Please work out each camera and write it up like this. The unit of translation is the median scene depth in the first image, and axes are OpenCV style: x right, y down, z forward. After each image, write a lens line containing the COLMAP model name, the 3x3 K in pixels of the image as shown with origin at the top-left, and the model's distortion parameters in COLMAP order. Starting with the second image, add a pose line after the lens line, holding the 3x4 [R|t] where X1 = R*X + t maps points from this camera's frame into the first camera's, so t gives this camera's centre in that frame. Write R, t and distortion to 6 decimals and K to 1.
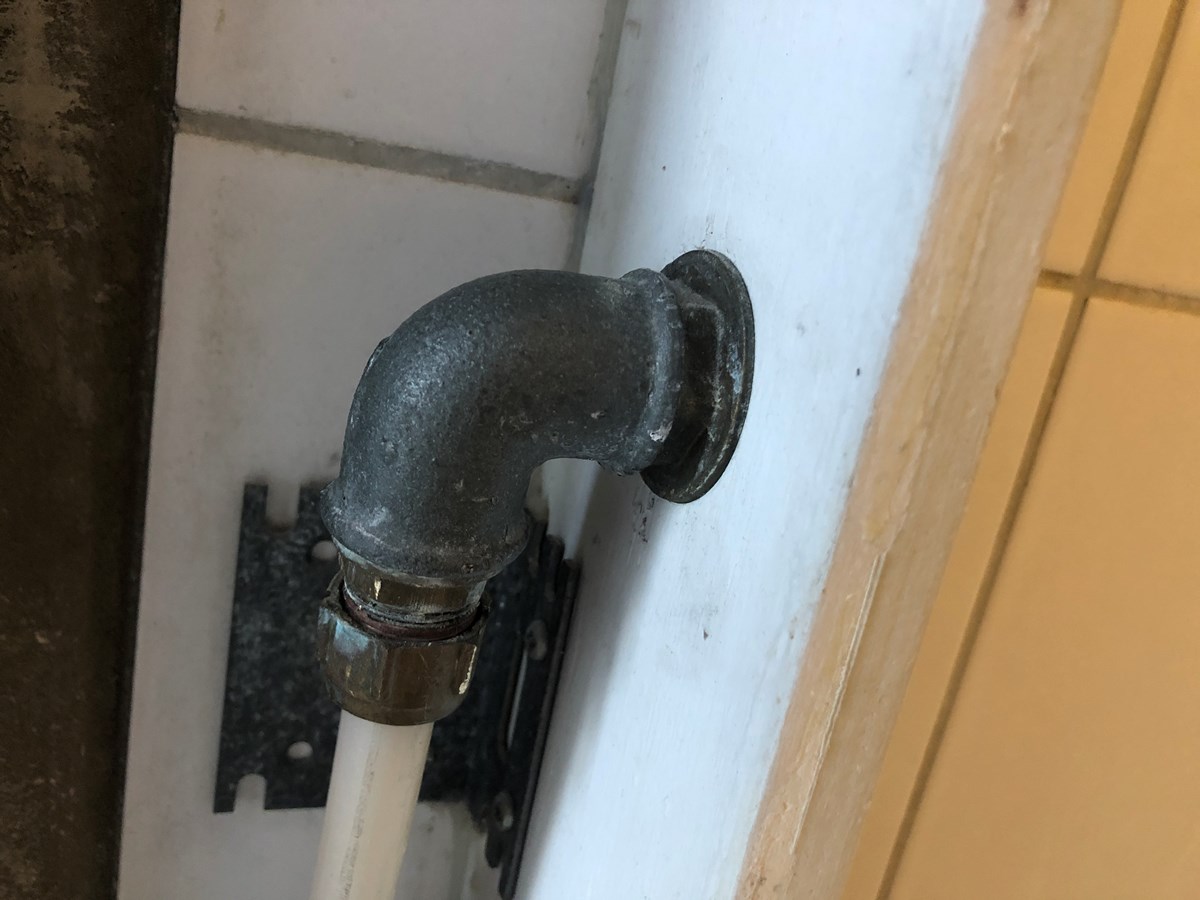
lens RADIAL K [[1082.0, 0, 600.0], [0, 1082.0, 450.0], [0, 0, 1]] dist [0.106408, -0.215882]
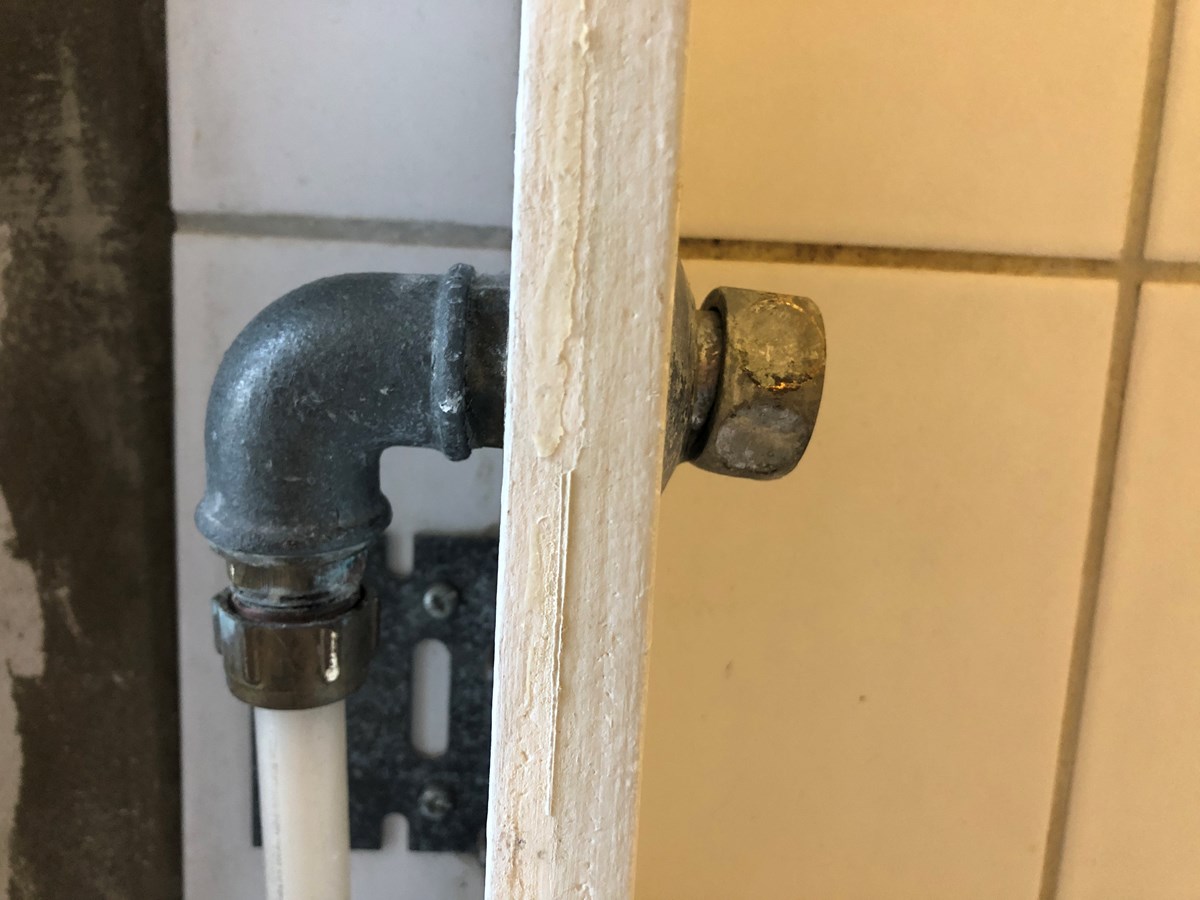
lens RADIAL K [[1082.0, 0, 600.0], [0, 1082.0, 450.0], [0, 0, 1]] dist [0.106408, -0.215882]
pose [[0.933632, -0.096378, -0.345025, 0.555559], [0.035991, 0.983492, -0.177335, 0.221719], [0.356421, 0.153148, 0.921689, 0.095588]]
